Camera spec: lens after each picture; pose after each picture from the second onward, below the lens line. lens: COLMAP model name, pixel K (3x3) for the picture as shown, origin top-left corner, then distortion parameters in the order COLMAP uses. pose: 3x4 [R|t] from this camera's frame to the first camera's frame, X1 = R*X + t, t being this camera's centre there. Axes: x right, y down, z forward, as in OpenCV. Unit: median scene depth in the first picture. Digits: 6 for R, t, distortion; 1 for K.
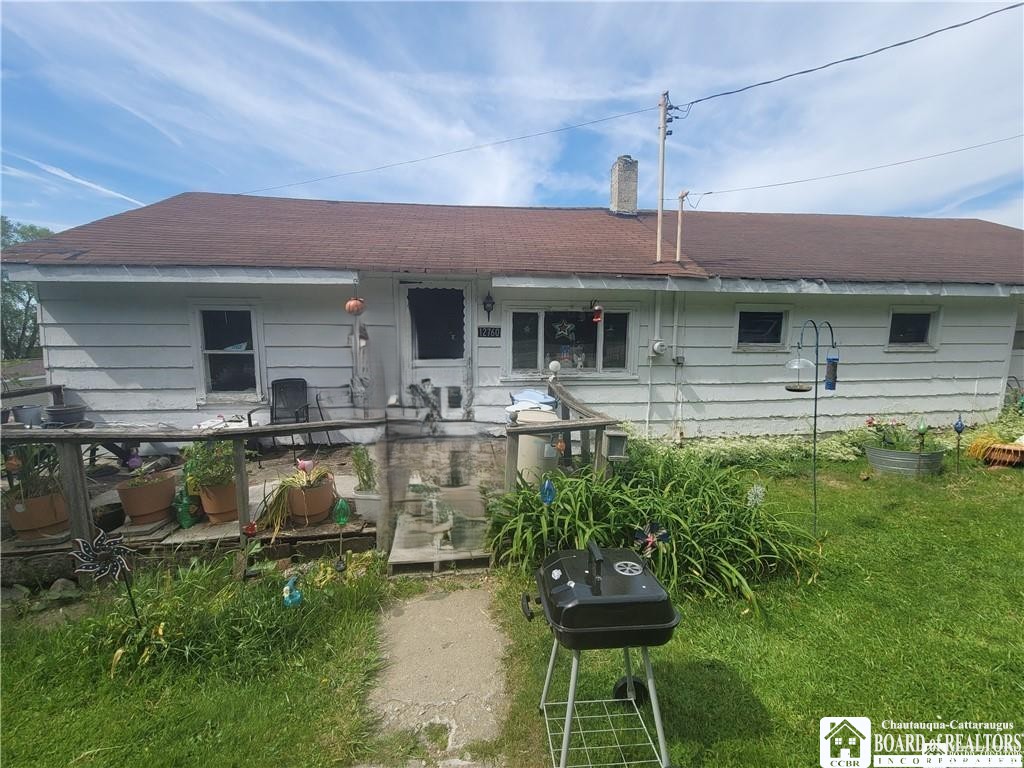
lens RADIAL K [[416.7, 0, 505.2], [0, 416.7, 385.0], [0, 0, 1]] dist [-0.034048, 0.000357]
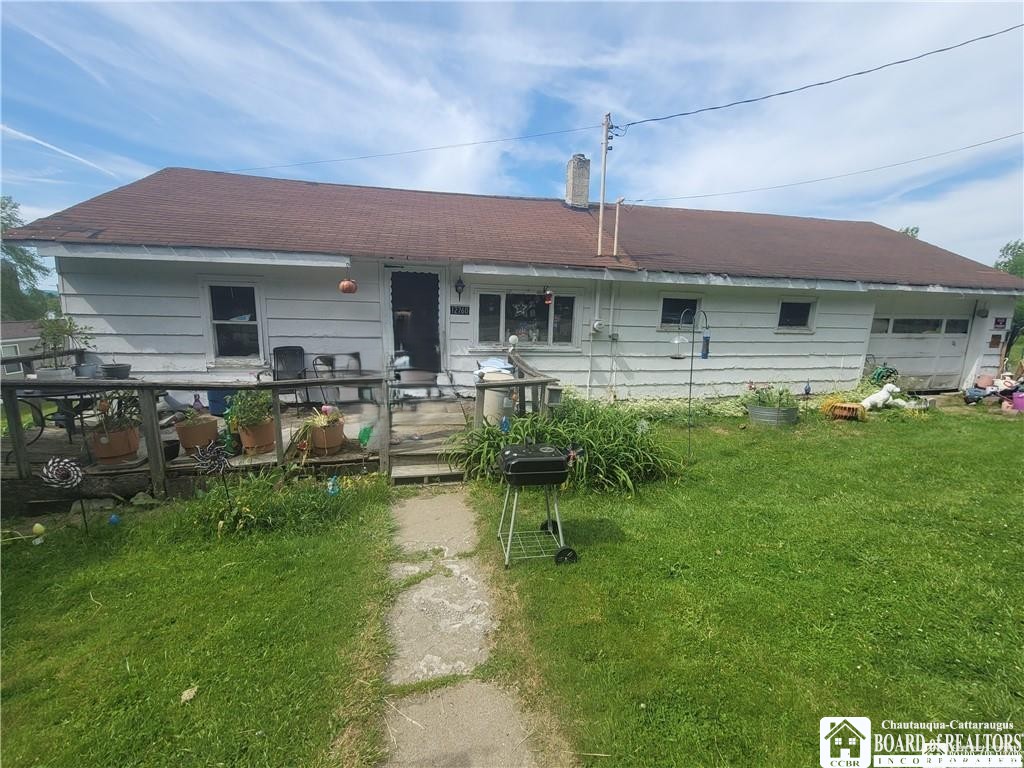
lens RADIAL K [[414.7, 0, 507.8], [0, 414.7, 390.3], [0, 0, 1]] dist [-0.022366, -0.000080]
pose [[0.995534, 0.006501, 0.094182, -0.013254], [-0.013376, 0.997275, 0.072551, 0.016175], [-0.093454, -0.073487, 0.992908, -0.235392]]
